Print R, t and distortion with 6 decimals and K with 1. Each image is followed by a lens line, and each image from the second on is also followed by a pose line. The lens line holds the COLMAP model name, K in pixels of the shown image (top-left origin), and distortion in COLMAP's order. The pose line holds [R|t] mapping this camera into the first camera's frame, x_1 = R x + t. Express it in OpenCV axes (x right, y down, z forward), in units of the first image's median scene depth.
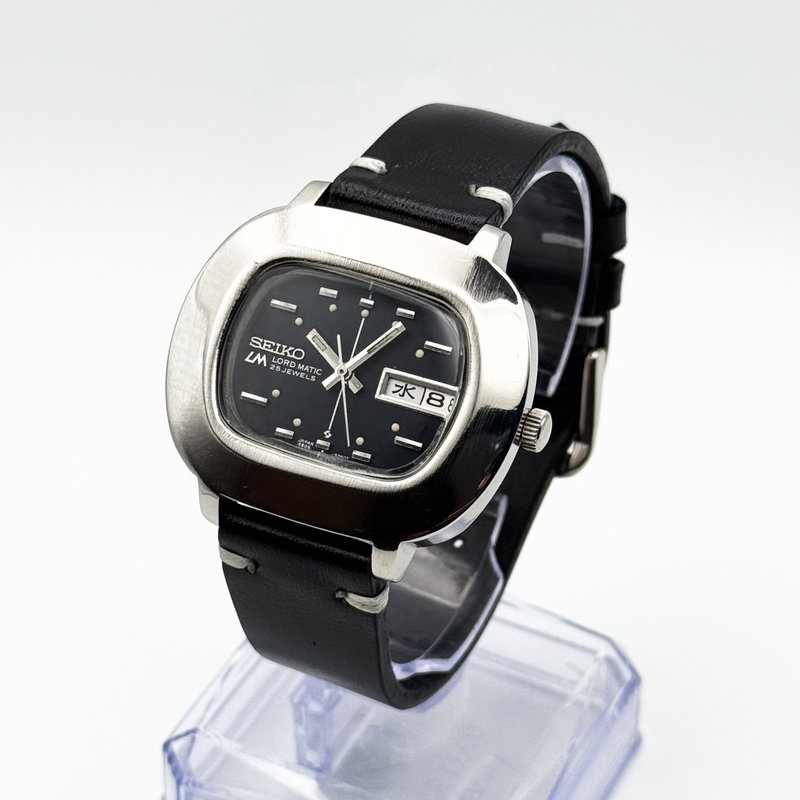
lens RADIAL K [[2467.6, 0, 400.0], [0, 2467.6, 400.0], [0, 0, 1]] dist [-0.158298, -1.352372]
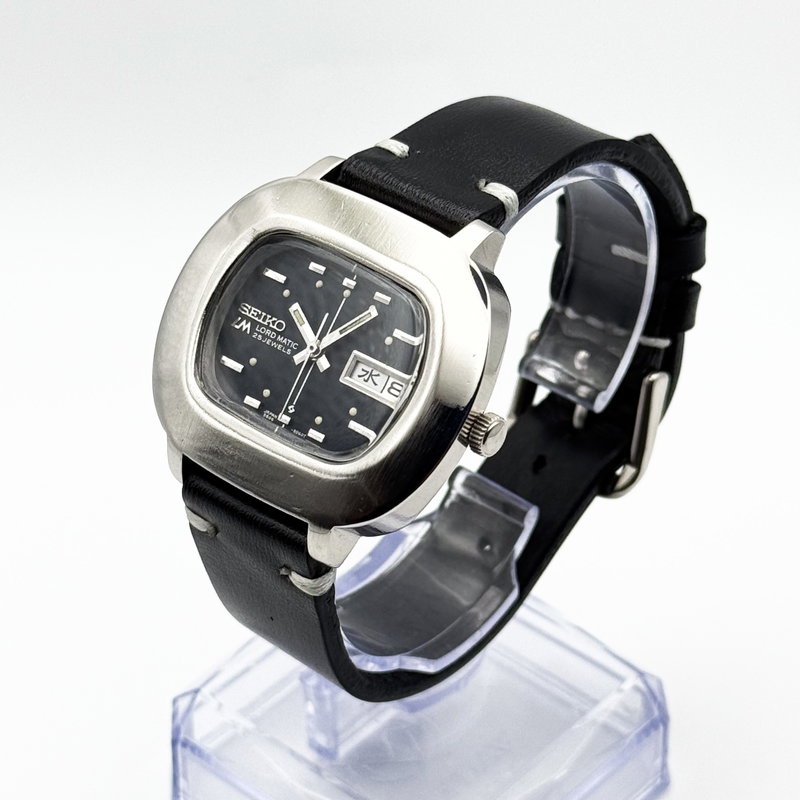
lens RADIAL K [[2467.6, 0, 400.0], [0, 2467.6, 400.0], [0, 0, 1]] dist [-0.158298, -1.352372]
pose [[0.965190, 0.141941, -0.219683, 0.227795], [-0.142806, 0.989678, 0.012021, -0.007832], [0.219121, 0.019770, 0.975497, 0.042290]]
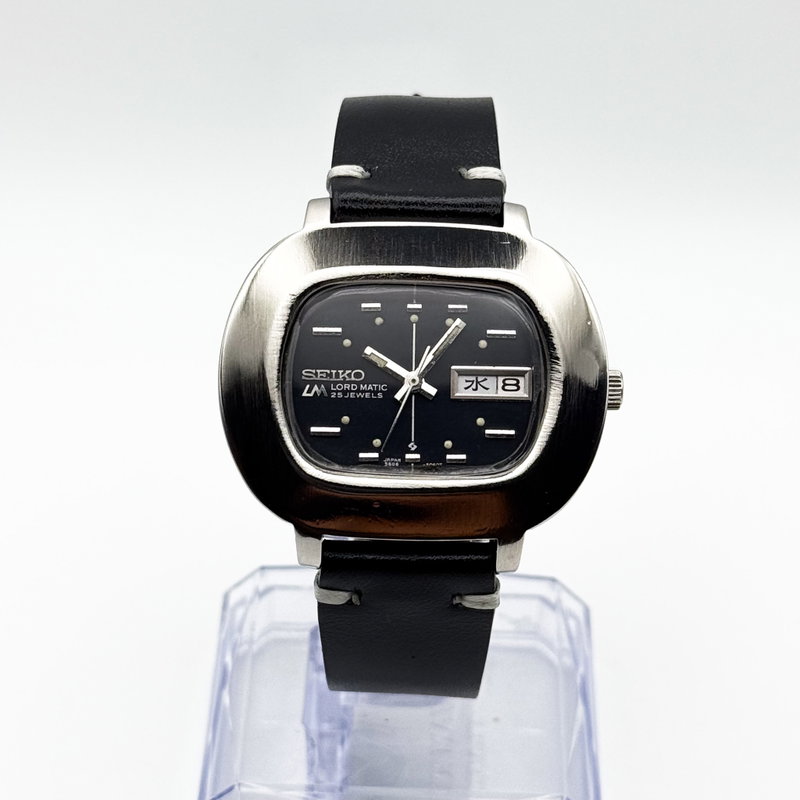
lens RADIAL K [[2467.6, 0, 400.0], [0, 2467.6, 400.0], [0, 0, 1]] dist [-0.158298, -1.352372]
pose [[0.904579, -0.250031, 0.345284, -0.365835], [0.240071, 0.968076, 0.072071, -0.075537], [-0.352281, 0.017699, 0.935727, 0.079012]]
